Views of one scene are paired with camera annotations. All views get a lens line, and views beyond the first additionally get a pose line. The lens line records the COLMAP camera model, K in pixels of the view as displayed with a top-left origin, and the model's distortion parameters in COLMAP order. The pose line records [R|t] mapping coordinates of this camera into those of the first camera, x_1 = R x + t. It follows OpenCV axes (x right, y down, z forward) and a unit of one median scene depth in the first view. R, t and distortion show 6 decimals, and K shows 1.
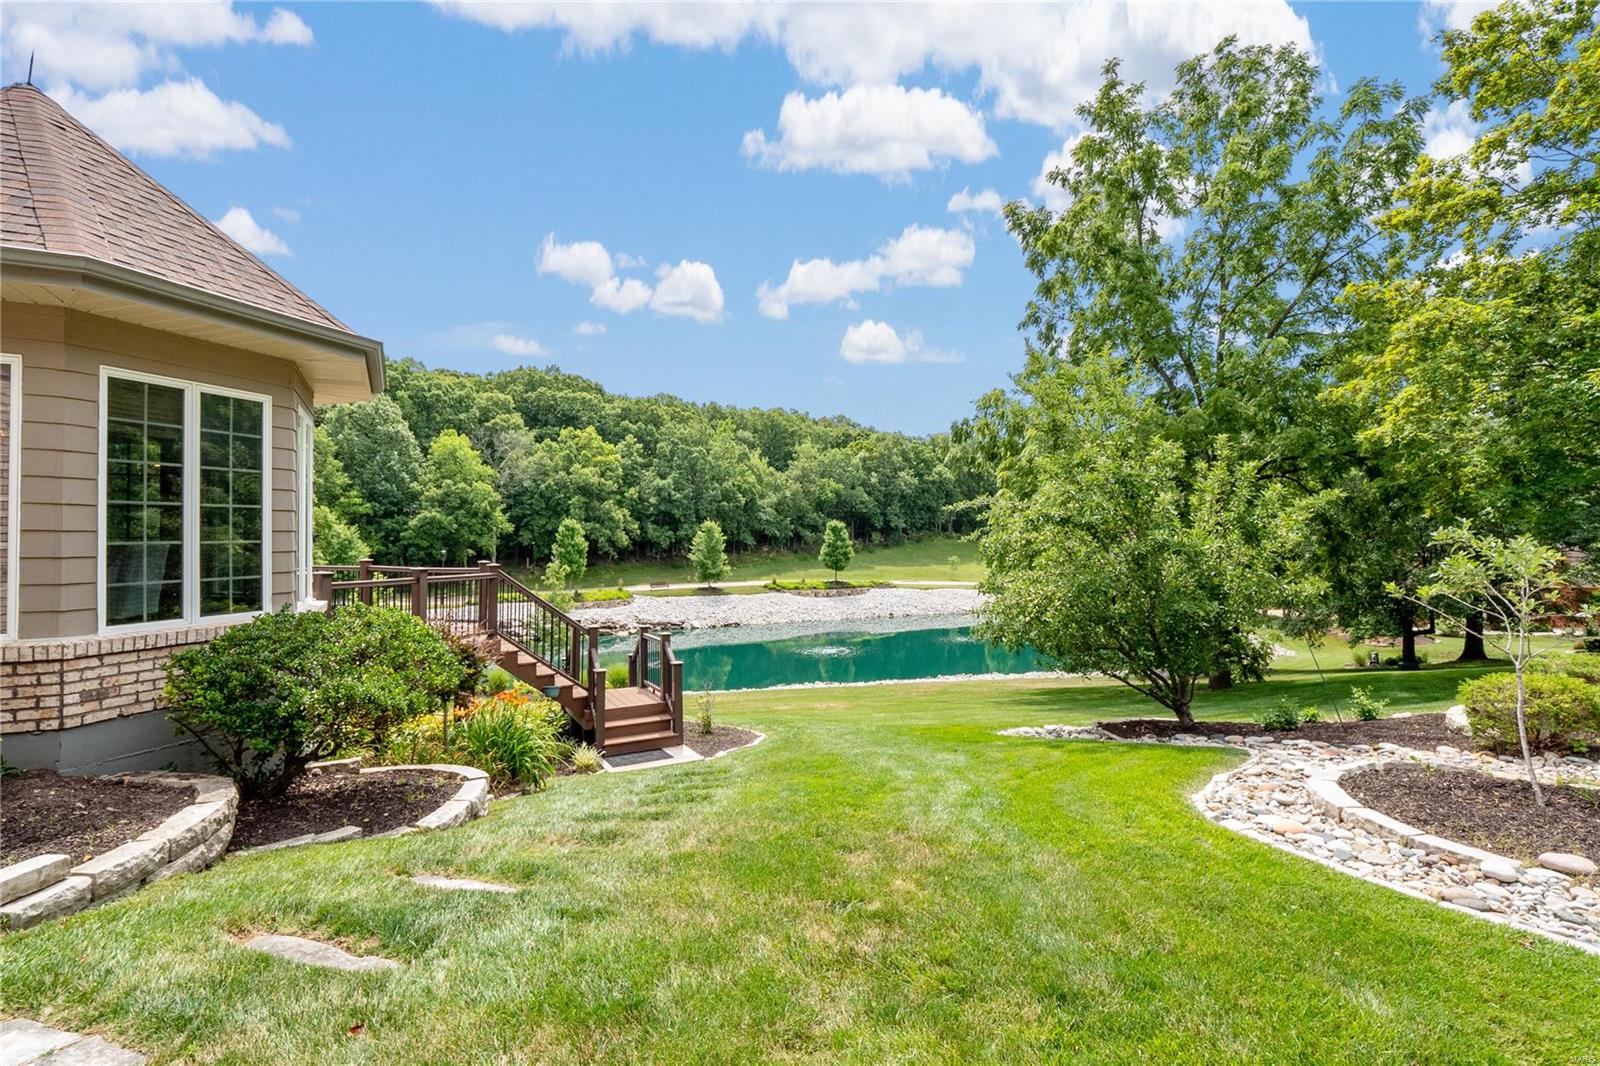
lens RADIAL K [[749.0, 0, 809.1], [0, 749.0, 532.5], [0, 0, 1]] dist [-0.014474, -0.000271]
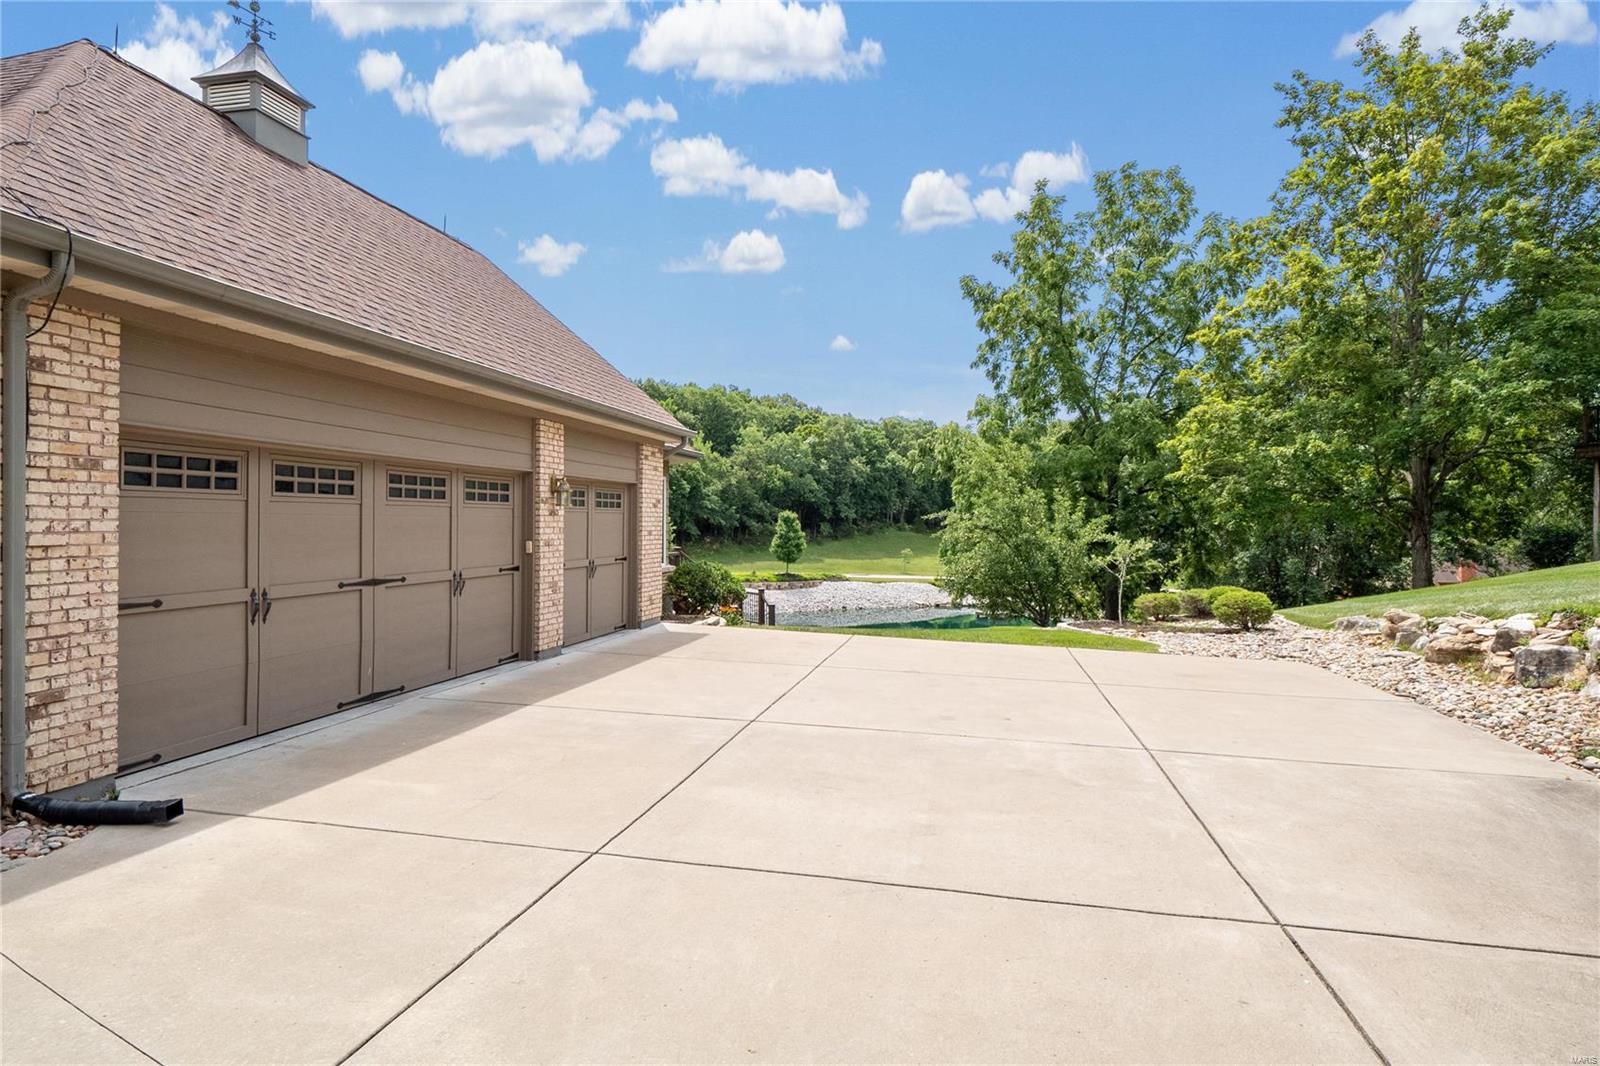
lens RADIAL K [[878.9, 0, 800.0], [0, 878.9, 533.0], [0, 0, 1]] dist [-0.000127, 0.000031]
pose [[0.997141, 0.011132, 0.074739, -0.033335], [-0.012150, 0.999839, 0.013182, -0.002594], [-0.074580, -0.014052, 0.997116, -0.133331]]
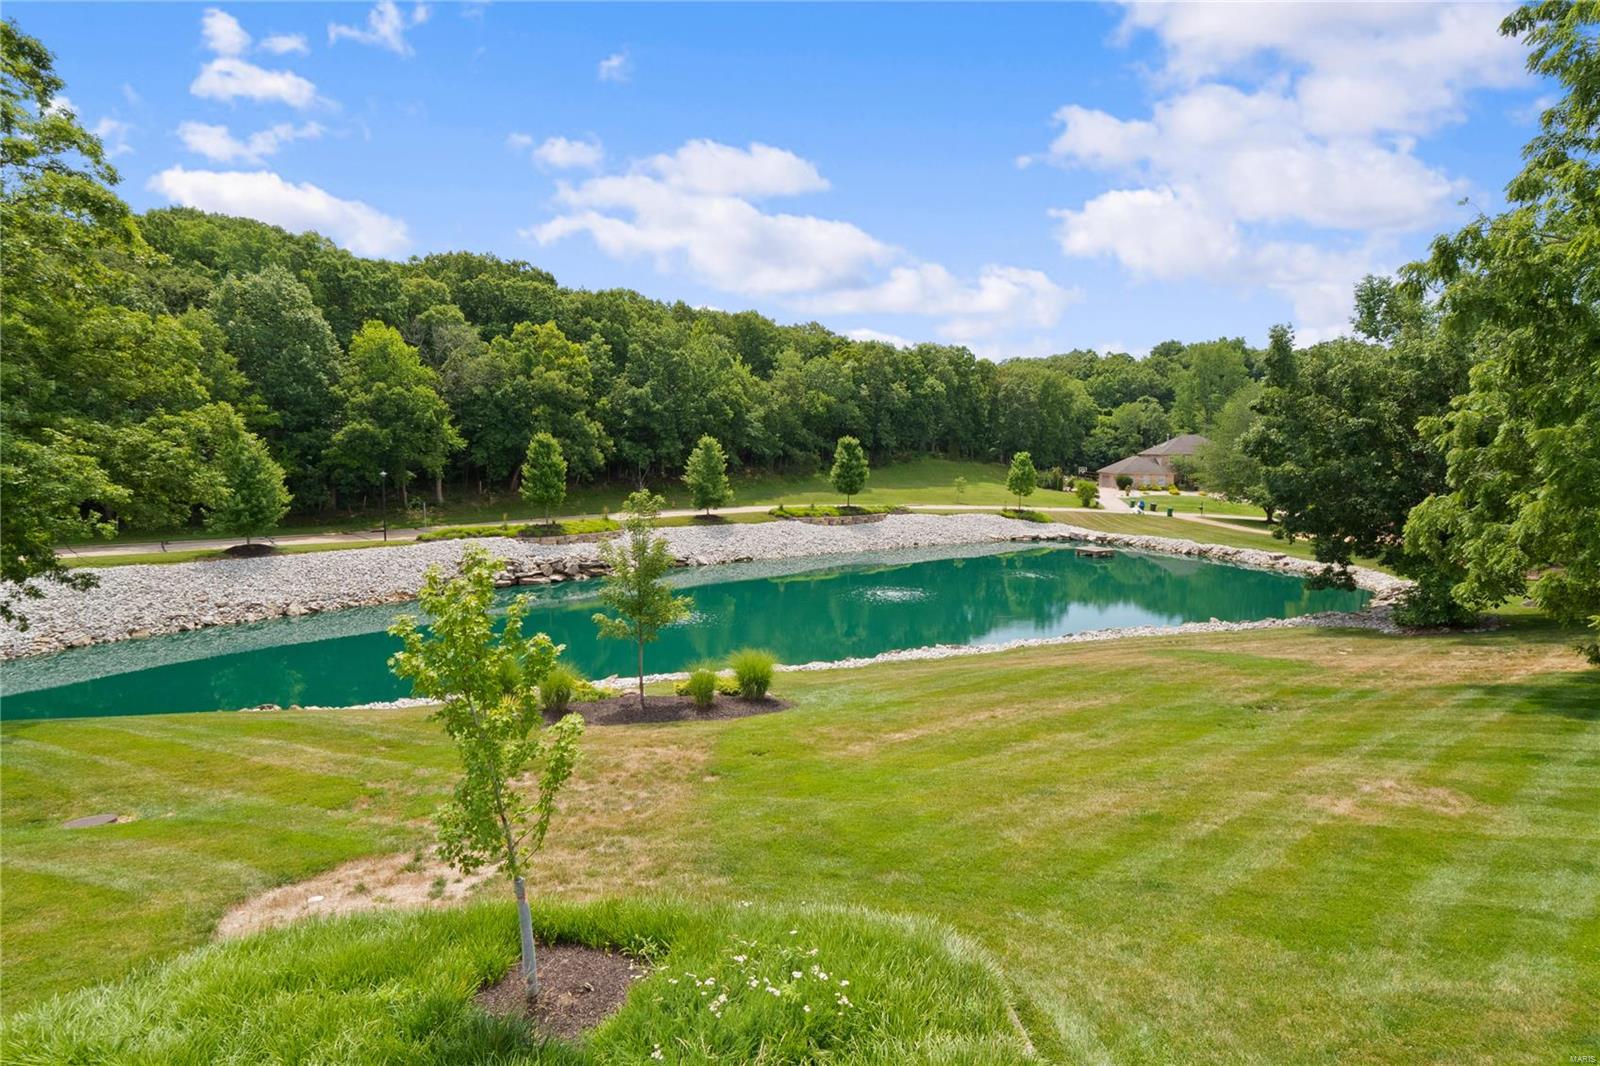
lens RADIAL K [[749.0, 0, 809.1], [0, 749.0, 532.5], [0, 0, 1]] dist [-0.014474, -0.000271]
pose [[0.995123, -0.009699, 0.098159, -0.096122], [-0.000653, 0.994484, 0.104886, 0.003659], [-0.098635, -0.104438, 0.989628, 0.137604]]
